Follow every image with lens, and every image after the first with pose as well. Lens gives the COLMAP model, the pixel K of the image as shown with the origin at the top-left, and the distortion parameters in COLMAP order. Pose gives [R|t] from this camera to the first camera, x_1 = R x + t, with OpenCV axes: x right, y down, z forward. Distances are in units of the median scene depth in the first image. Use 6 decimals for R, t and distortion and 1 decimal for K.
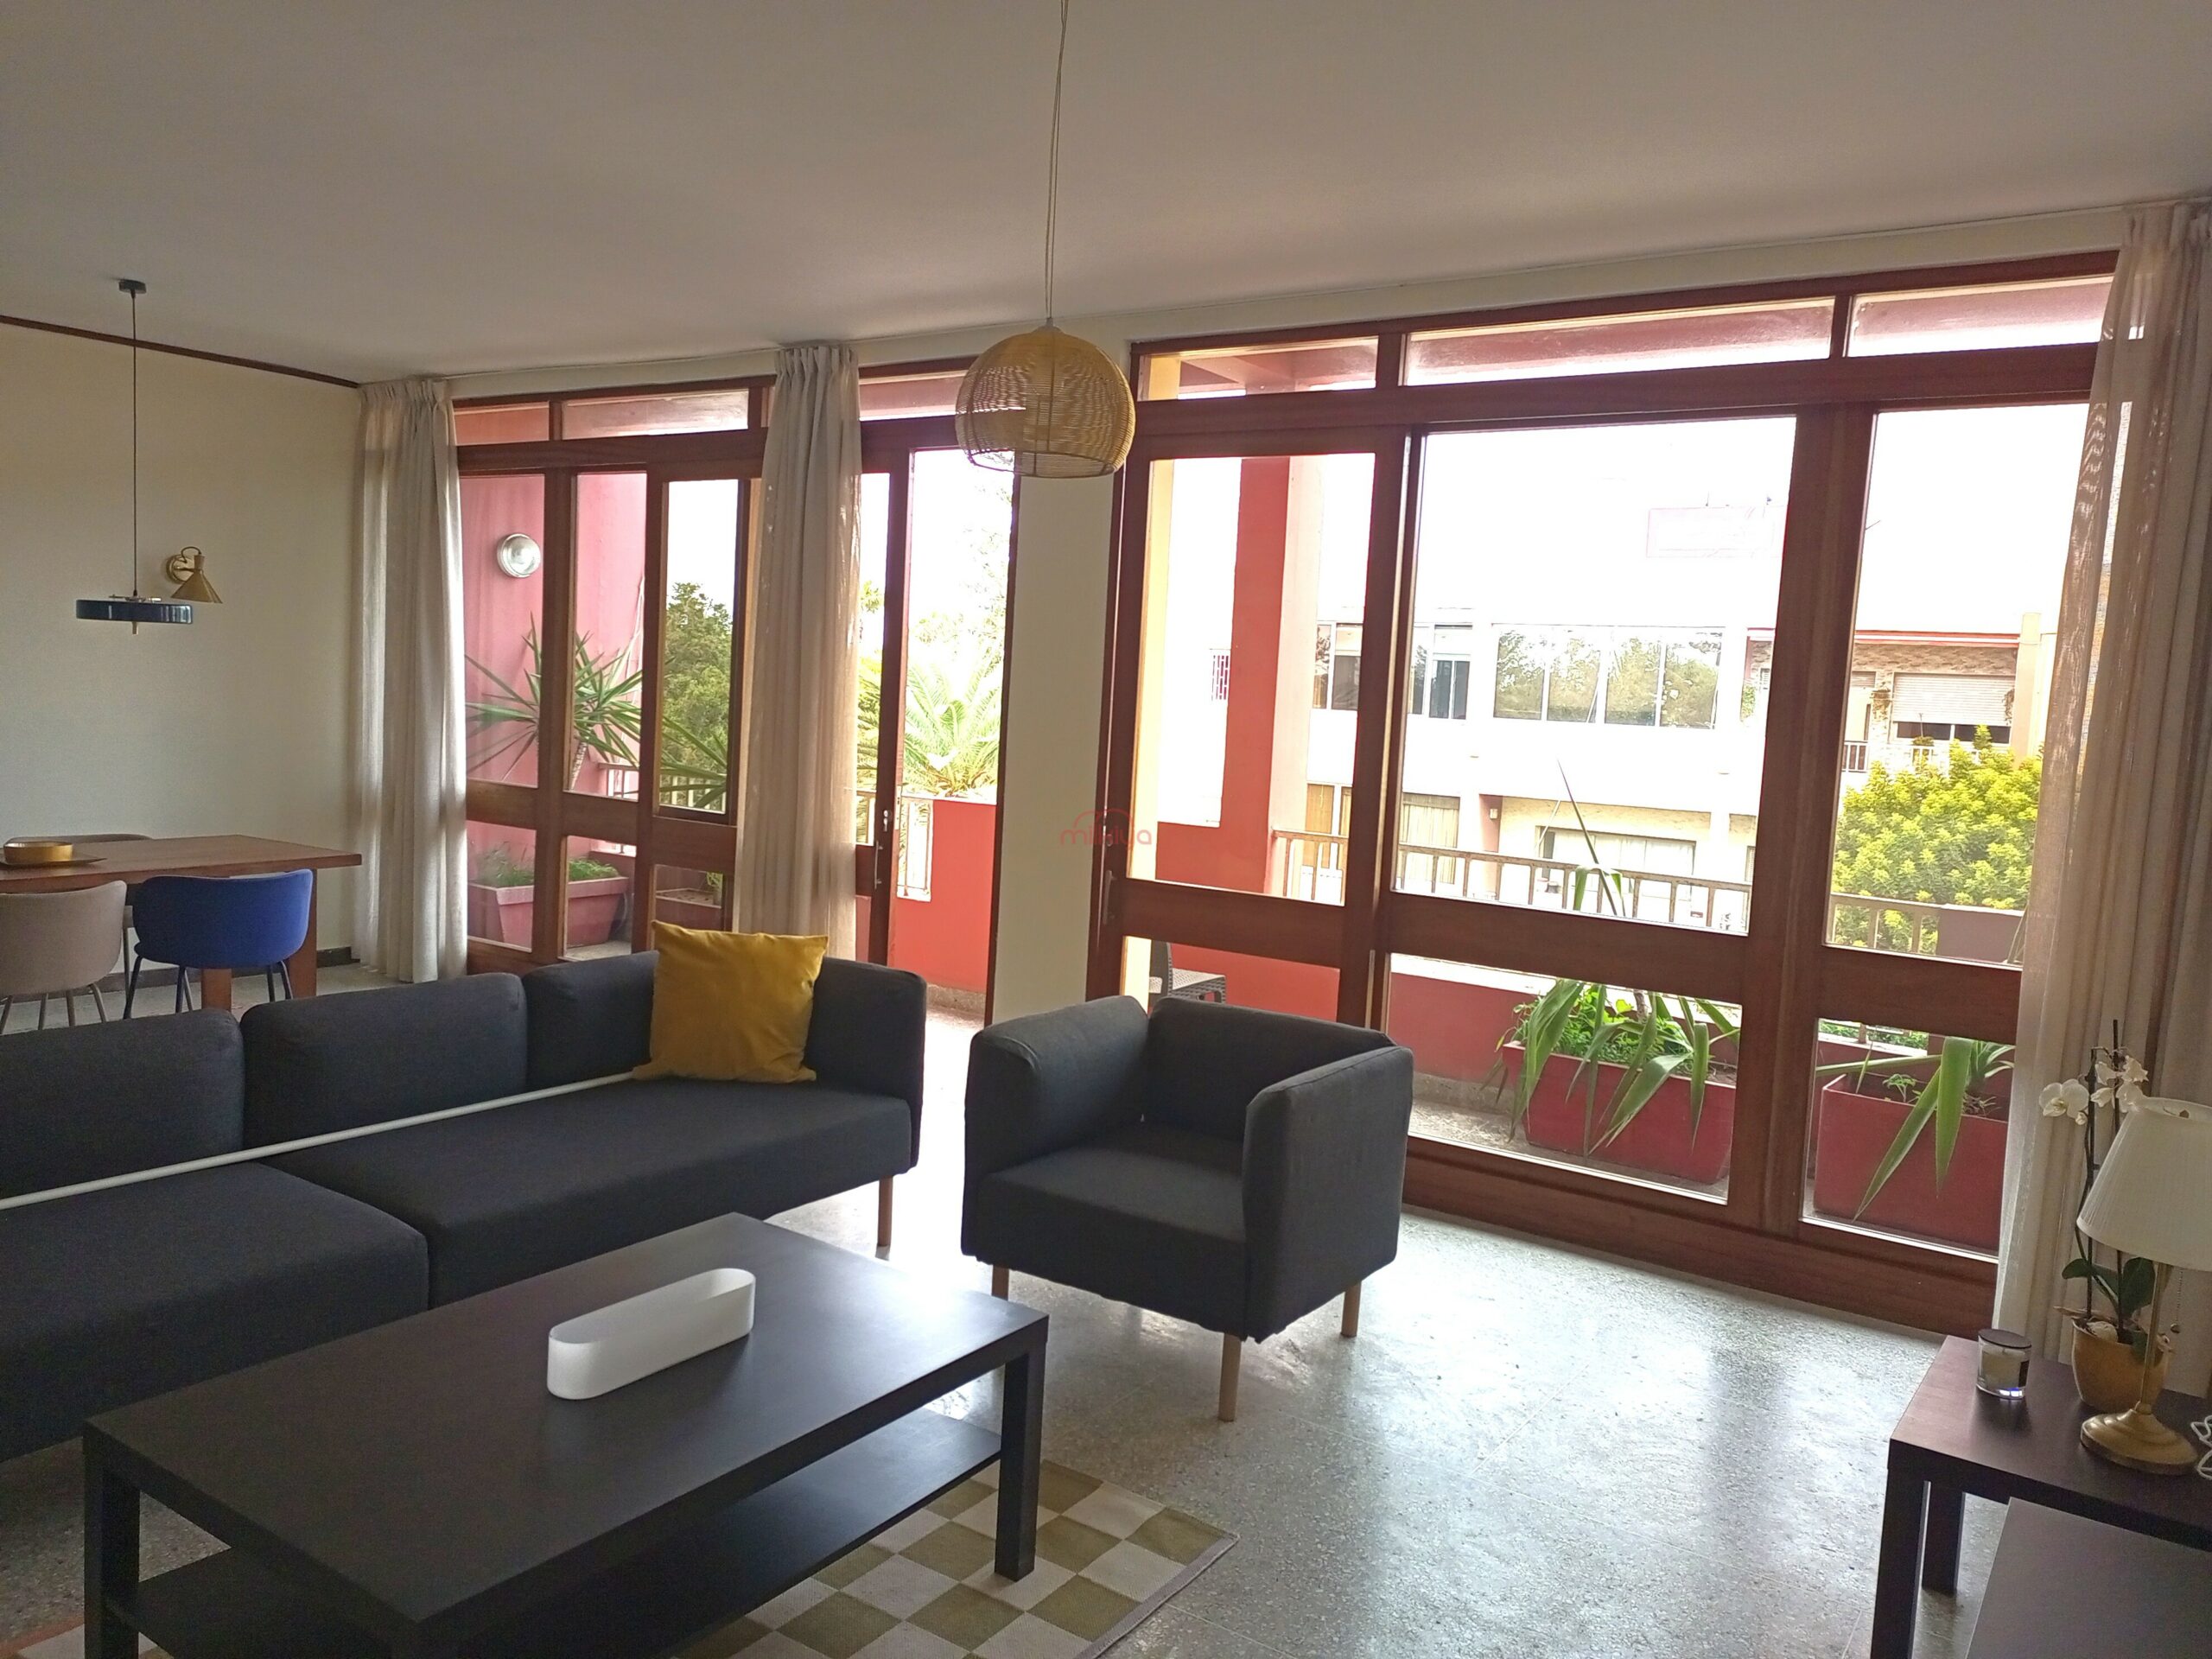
lens RADIAL K [[1617.3, 0, 1106.0], [0, 1617.3, 829.5], [0, 0, 1]] dist [0.040517, 0.000375]
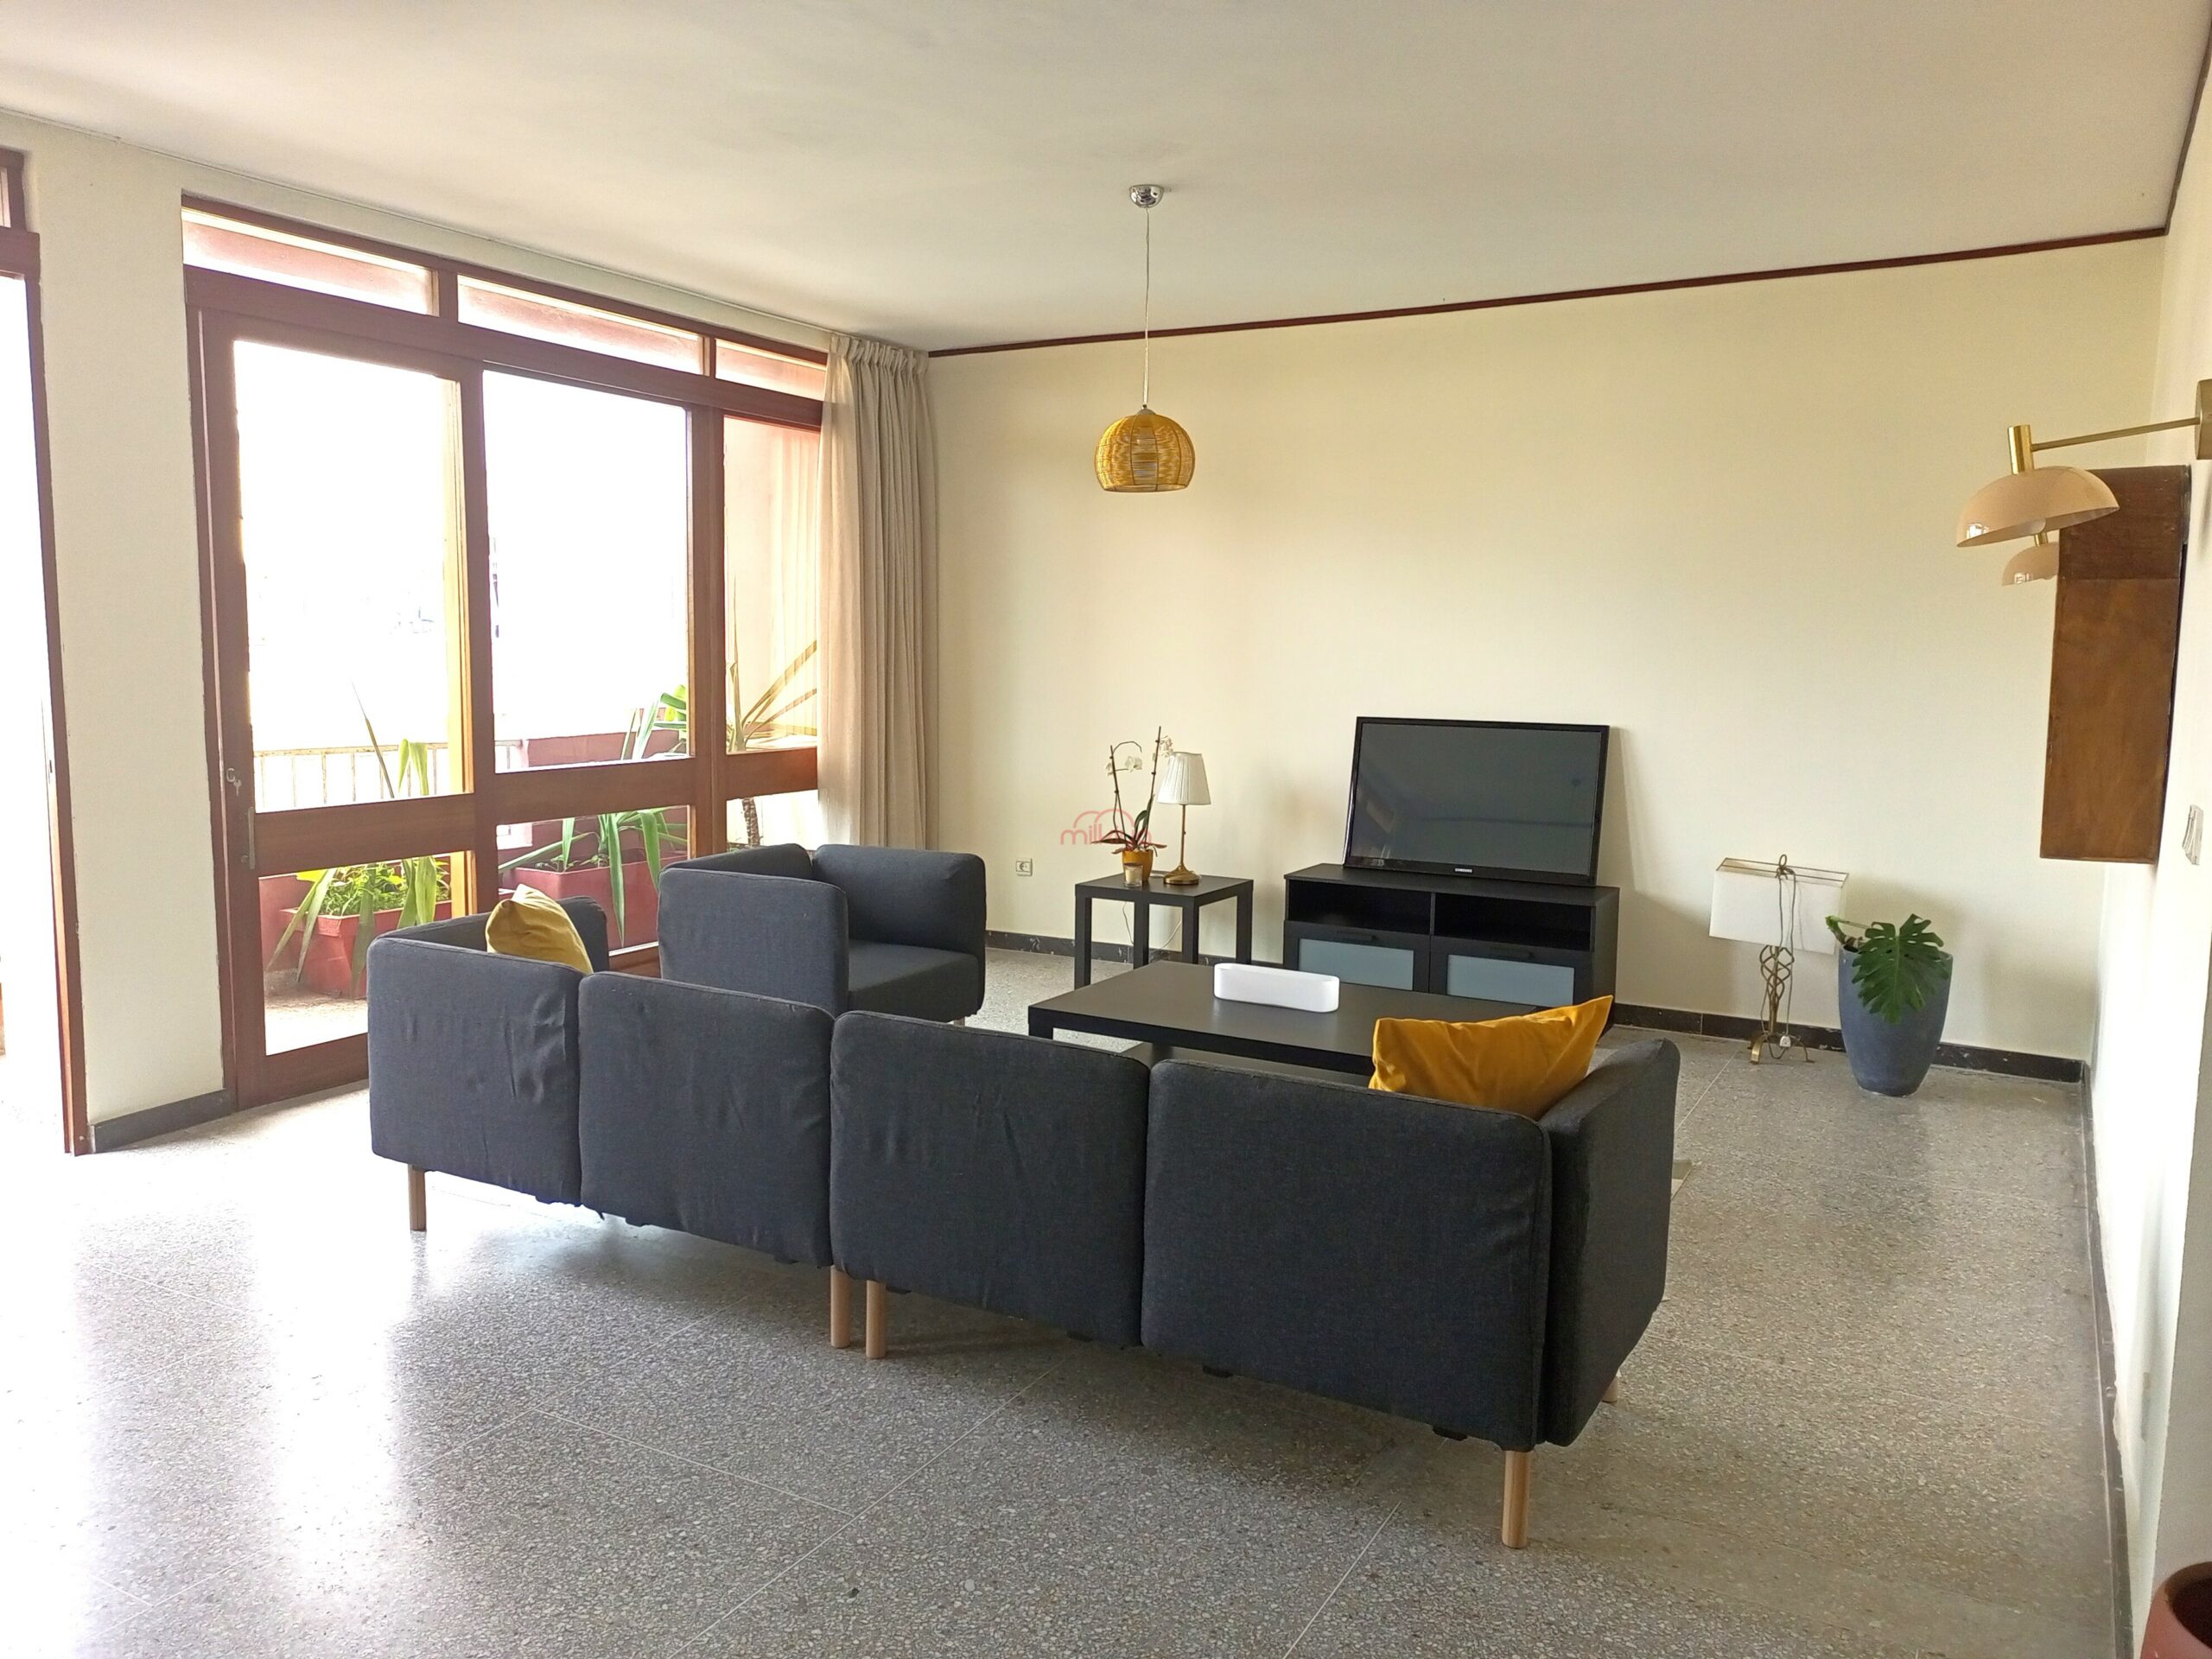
lens RADIAL K [[1617.3, 0, 1106.0], [0, 1617.3, 829.5], [0, 0, 1]] dist [0.040517, 0.000375]
pose [[-0.080858, -0.177939, 0.980714, -1.135615], [0.060006, 0.981282, 0.182989, -0.122270], [-0.994918, 0.073645, -0.068668, 0.737836]]
